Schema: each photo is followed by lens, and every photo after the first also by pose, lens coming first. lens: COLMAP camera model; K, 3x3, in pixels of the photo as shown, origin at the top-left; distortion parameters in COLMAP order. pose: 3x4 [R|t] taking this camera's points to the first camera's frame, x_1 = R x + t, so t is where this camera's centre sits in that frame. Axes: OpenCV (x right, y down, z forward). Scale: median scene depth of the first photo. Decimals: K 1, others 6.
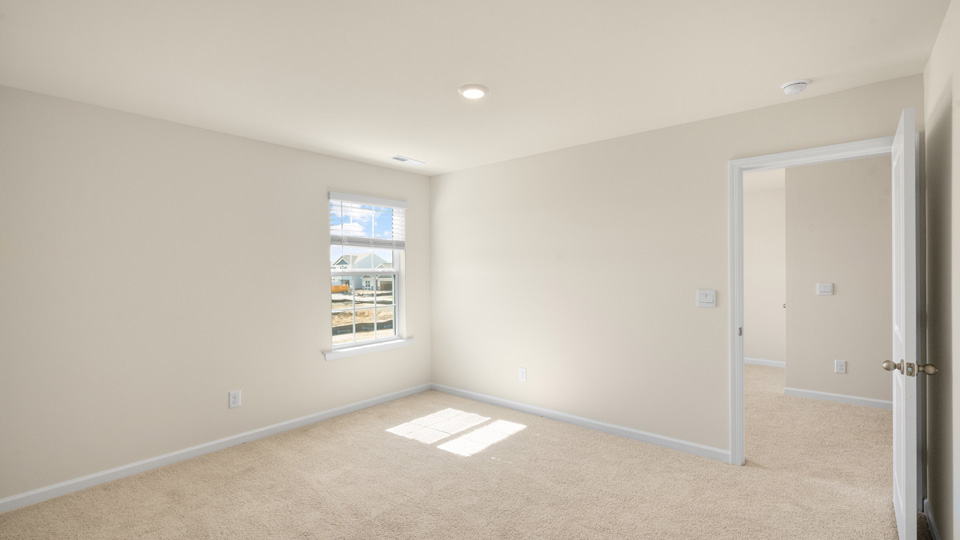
lens RADIAL K [[441.0, 0, 481.9], [0, 441.0, 273.4], [0, 0, 1]] dist [-0.001760, 0.000289]
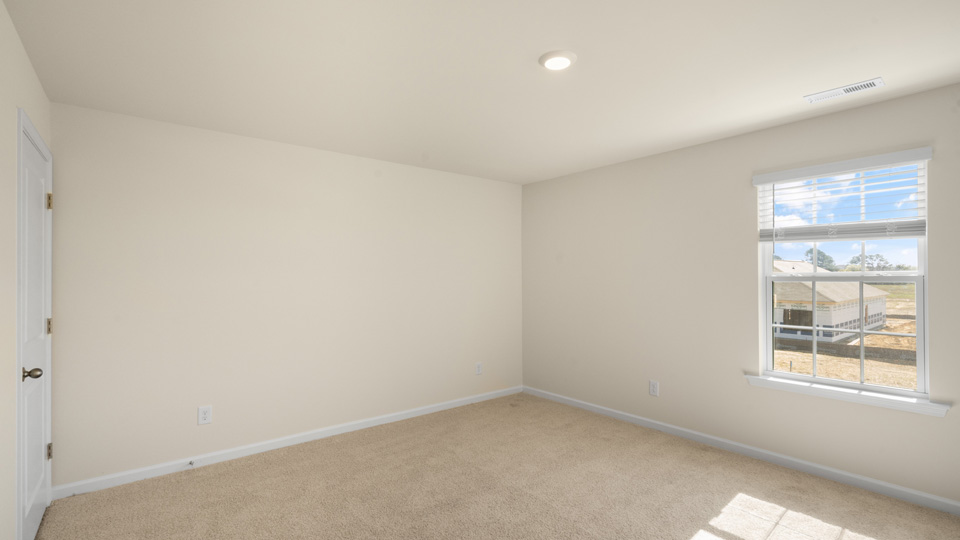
lens RADIAL K [[441.0, 0, 481.9], [0, 441.0, 273.4], [0, 0, 1]] dist [-0.001760, 0.000289]
pose [[-0.188507, -0.000379, -0.982072, 0.530834], [-0.002338, 0.999997, 0.000063, -0.007291], [0.982069, 0.002308, -0.188508, 0.651886]]
